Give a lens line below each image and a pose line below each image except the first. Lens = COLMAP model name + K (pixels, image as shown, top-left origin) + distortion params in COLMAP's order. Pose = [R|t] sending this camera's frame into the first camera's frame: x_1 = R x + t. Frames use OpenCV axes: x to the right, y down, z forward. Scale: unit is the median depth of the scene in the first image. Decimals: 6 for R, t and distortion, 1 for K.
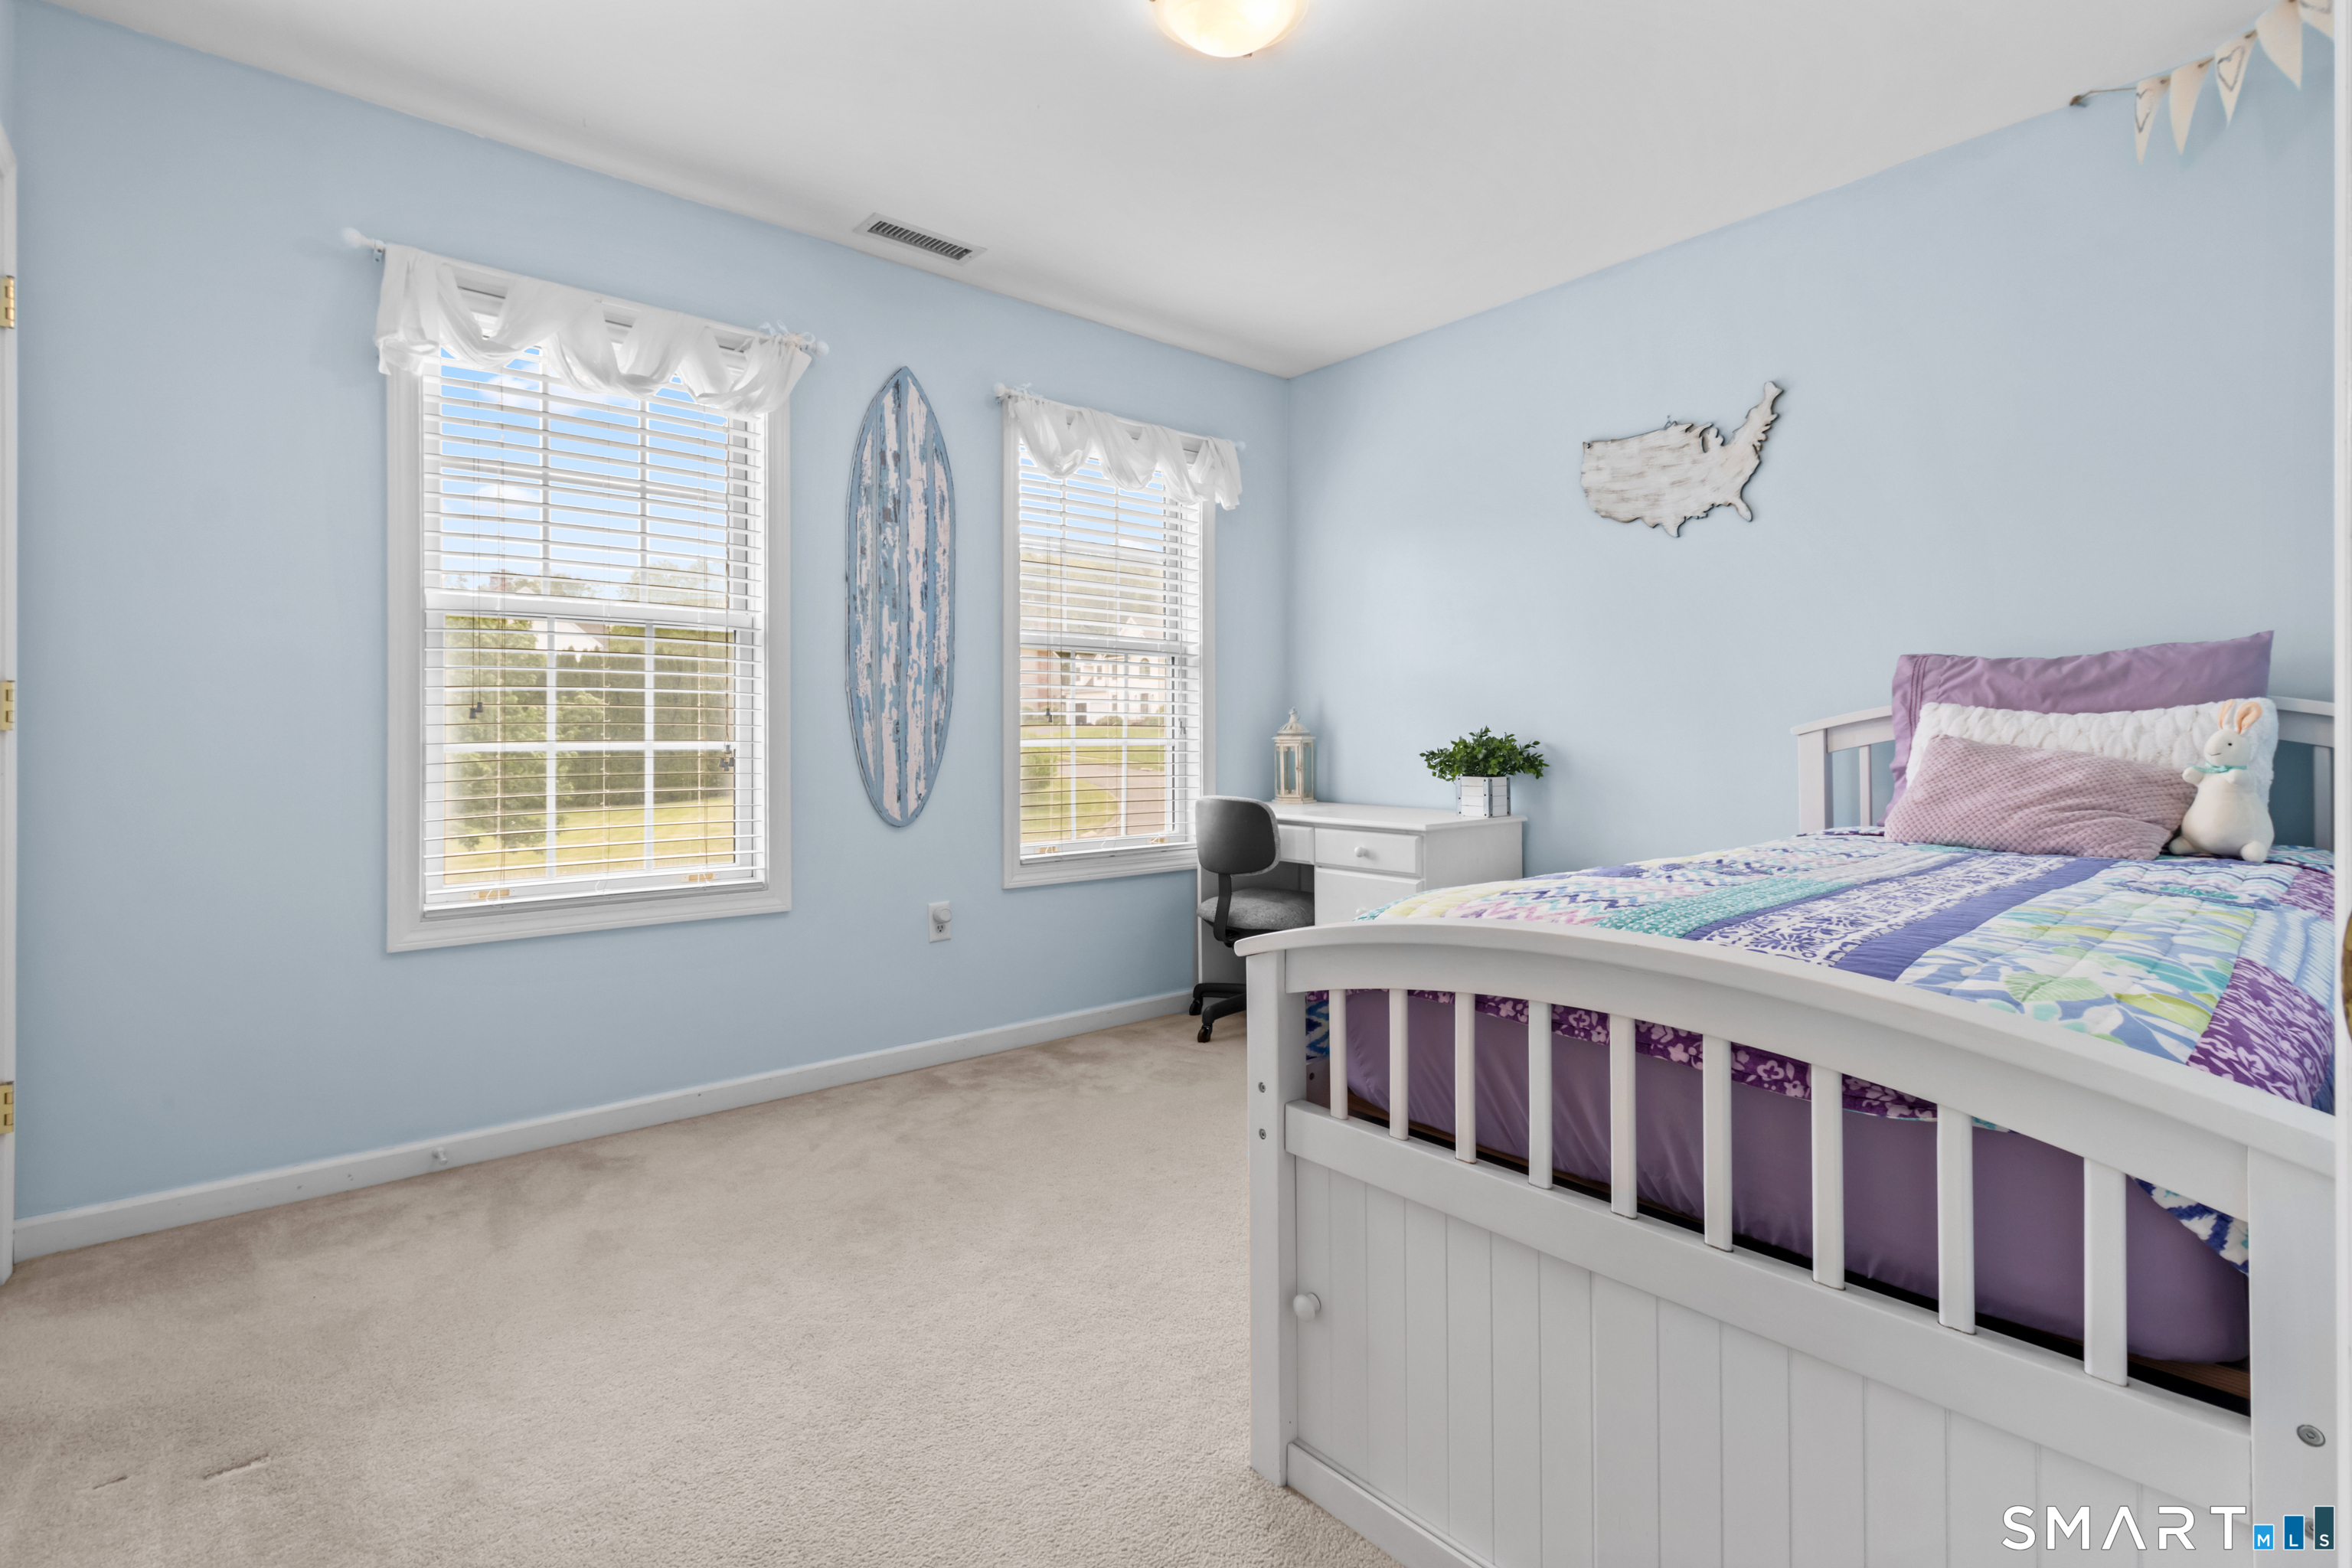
lens RADIAL K [[1123.8, 0, 1215.8], [0, 1123.8, 739.5], [0, 0, 1]] dist [0.005116, -0.002432]
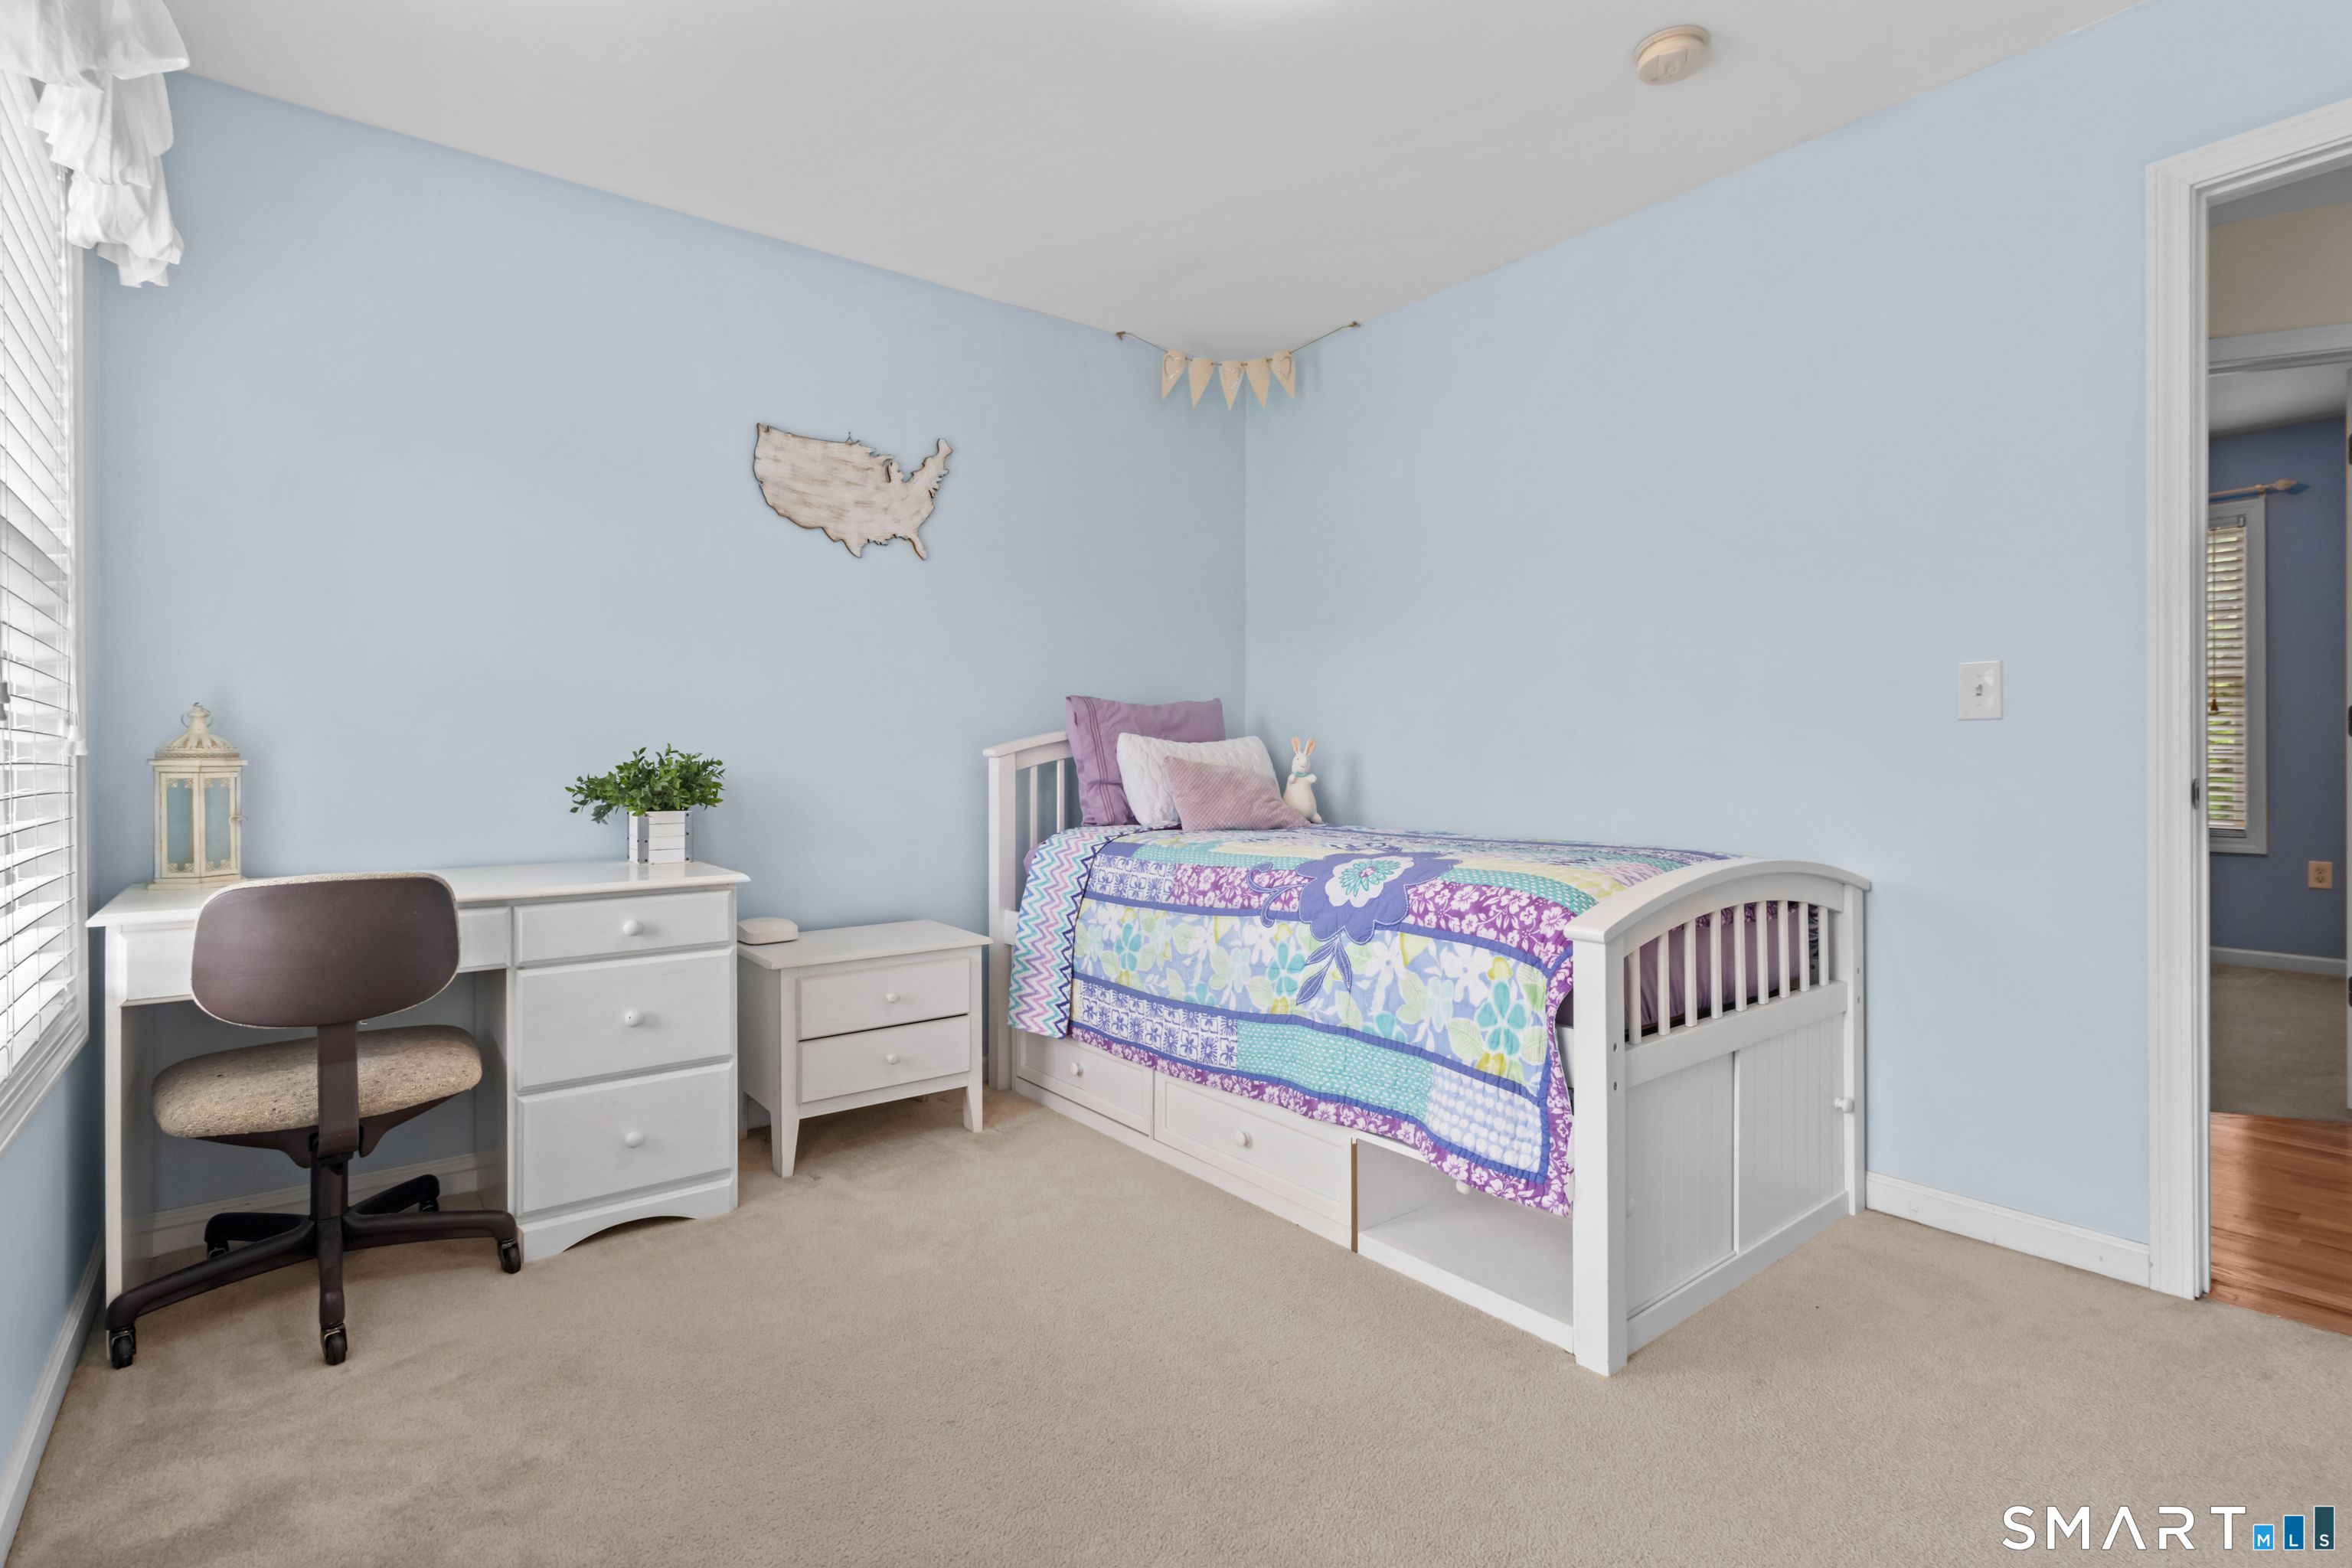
lens RADIAL K [[1123.8, 0, 1179.2], [0, 1123.8, 762.3], [0, 0, 1]] dist [0.005116, -0.002432]
pose [[0.049063, 0.000645, 0.998795, -0.556356], [0.008645, 0.999962, -0.001070, 0.003251], [-0.998758, 0.008687, 0.049055, 0.663797]]
